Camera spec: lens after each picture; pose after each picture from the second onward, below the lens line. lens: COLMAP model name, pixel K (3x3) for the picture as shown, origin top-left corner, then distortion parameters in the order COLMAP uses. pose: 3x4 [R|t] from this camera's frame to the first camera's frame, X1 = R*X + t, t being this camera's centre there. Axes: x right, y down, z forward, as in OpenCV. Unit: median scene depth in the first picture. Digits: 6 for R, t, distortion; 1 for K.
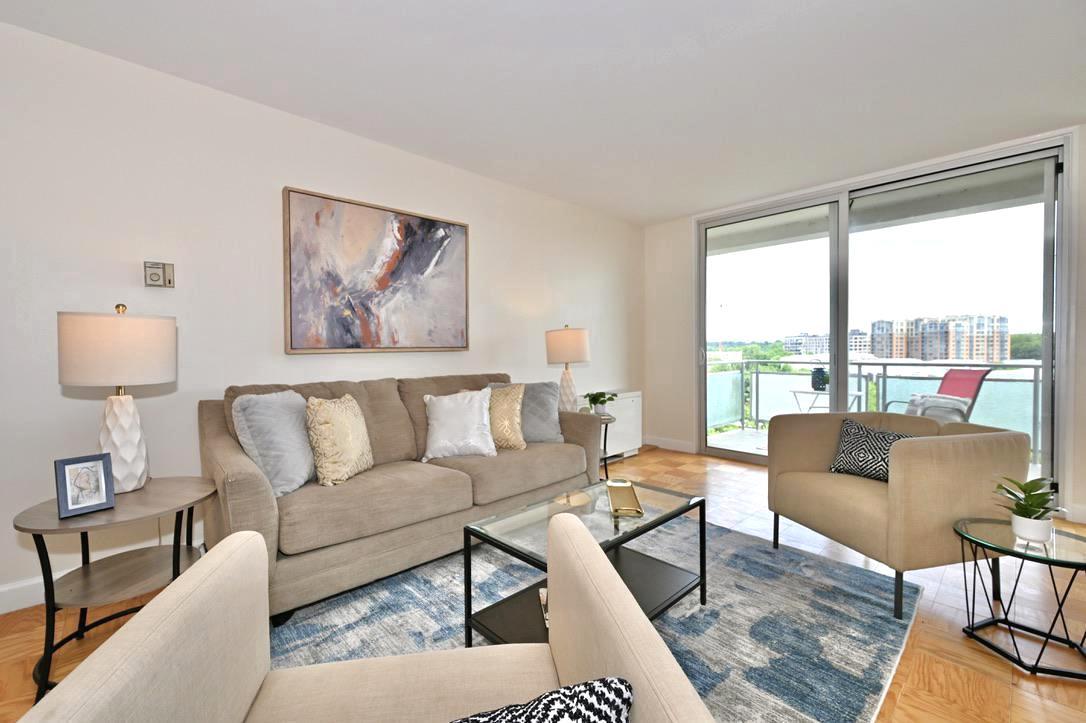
lens RADIAL K [[448.9, 0, 522.7], [0, 448.9, 356.2], [0, 0, 1]] dist [-0.000732, -0.000129]
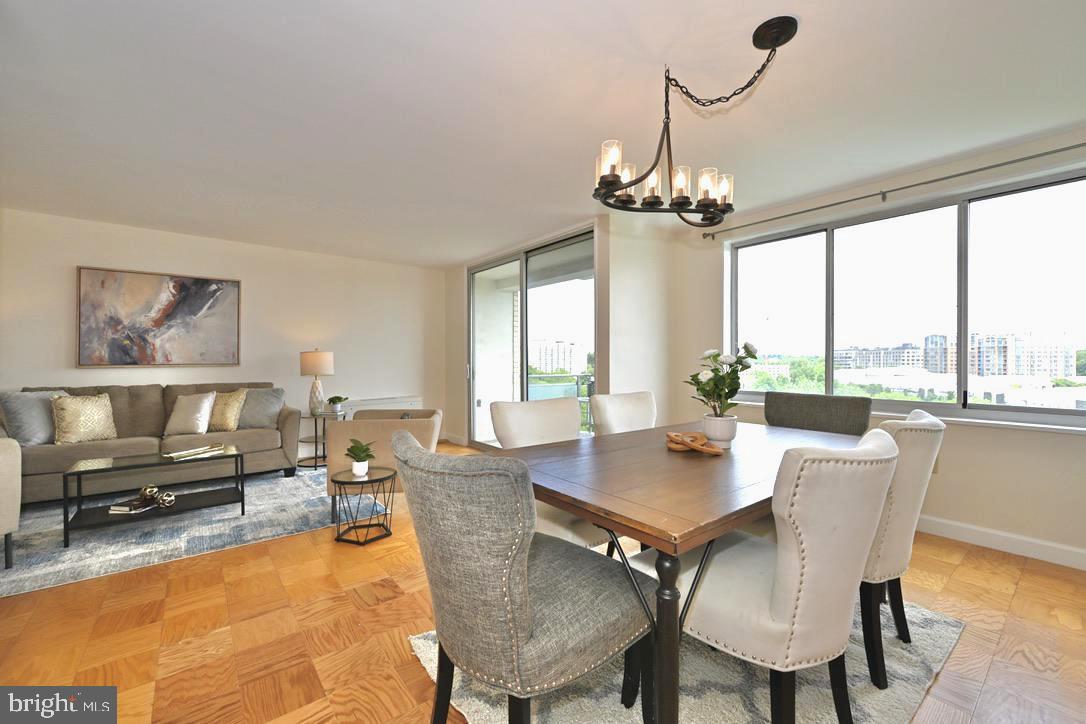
lens RADIAL K [[440.0, 0, 541.2], [0, 440.0, 359.4], [0, 0, 1]] dist [-0.001042, -0.000165]
pose [[0.998262, 0.007442, -0.058453, 1.079942], [-0.008560, 0.999785, -0.018891, -0.018552], [0.058300, 0.019359, 0.998111, -0.423164]]
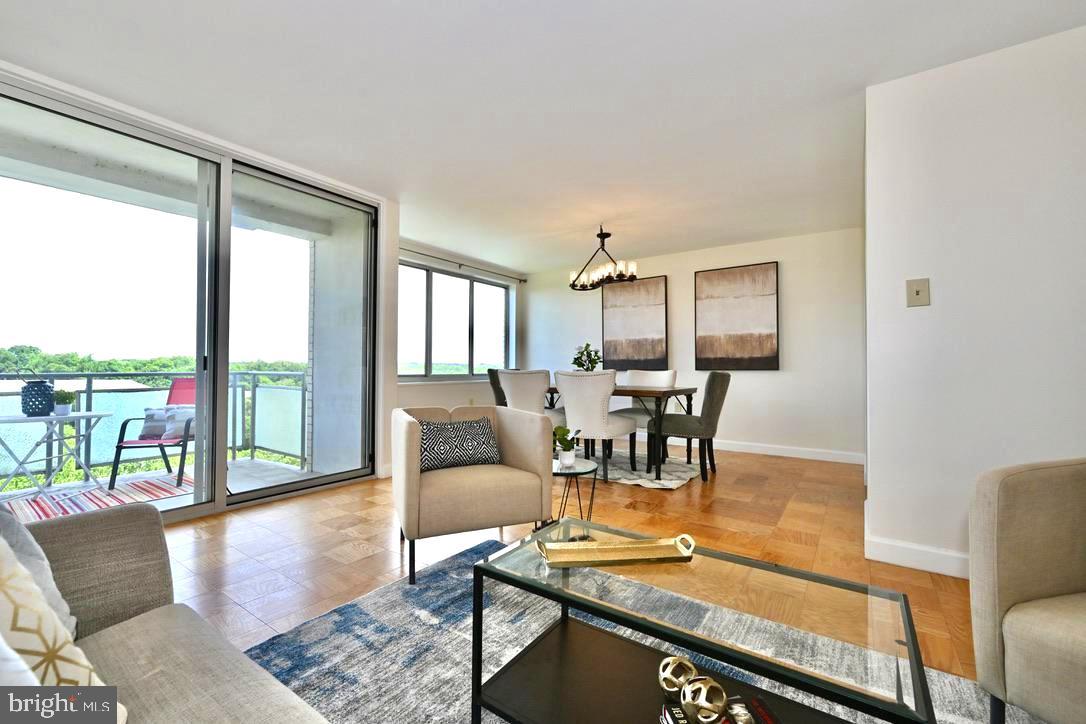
lens RADIAL K [[451.6, 0, 543.0], [0, 451.6, 362.0], [0, 0, 1]] dist [-0.000425, -0.000126]
pose [[-0.226775, 0.015588, 0.973822, -0.257682], [0.013627, 0.999825, -0.012831, 0.029493], [-0.973852, 0.010361, -0.226948, 0.798483]]
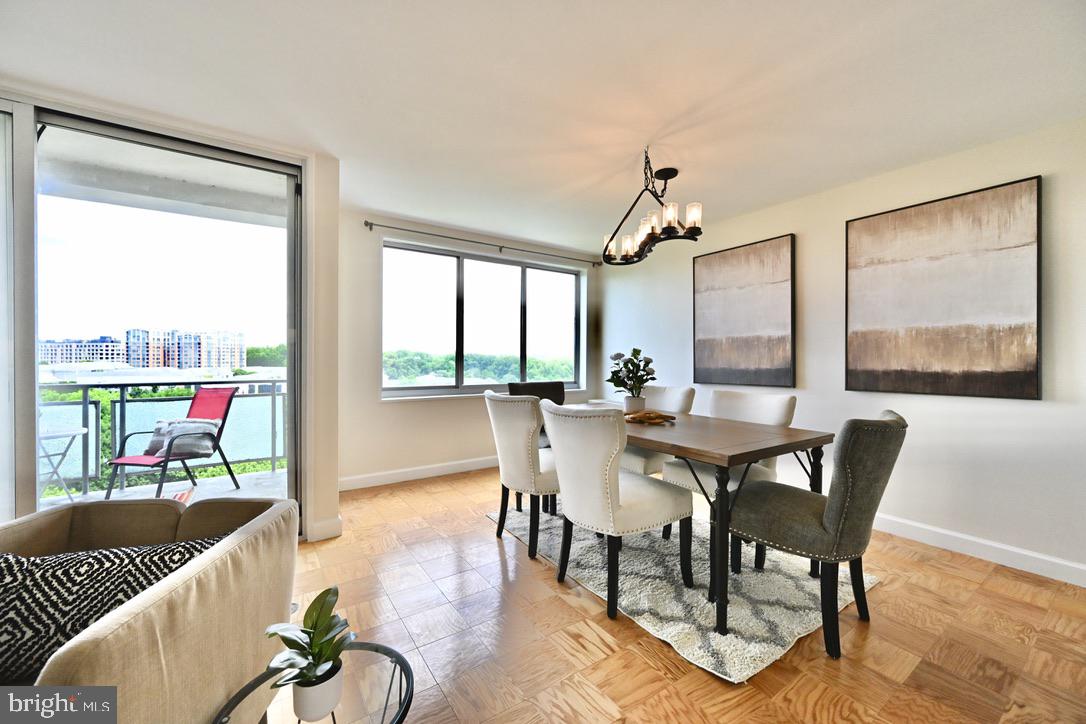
lens RADIAL K [[422.7, 0, 545.2], [0, 422.7, 361.5], [0, 0, 1]] dist [-0.002933, -0.000222]
pose [[0.127203, -0.003398, 0.991871, 0.332100], [0.011254, 0.999935, 0.001982, -0.033052], [-0.991813, 0.010911, 0.127233, 0.337726]]
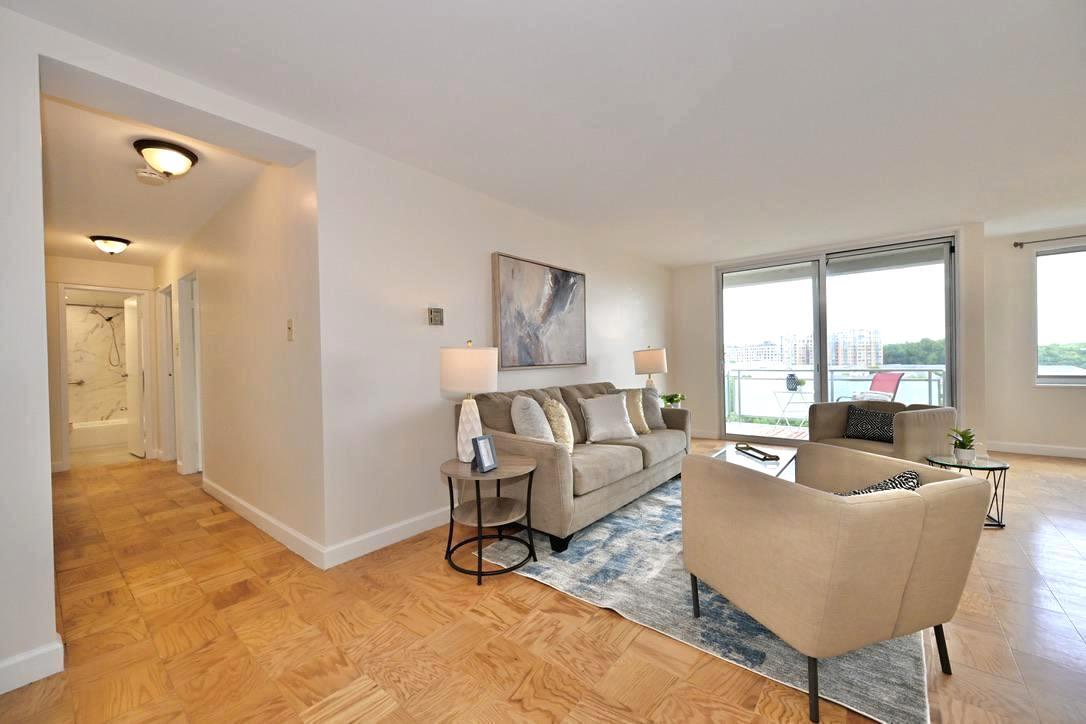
lens RADIAL K [[422.7, 0, 545.2], [0, 422.7, 361.5], [0, 0, 1]] dist [-0.002933, -0.000222]
pose [[0.988299, -0.013355, 0.151943, -0.504867], [0.015535, 0.999793, -0.013168, -0.012107], [-0.151735, 0.015374, 0.988302, -0.285457]]
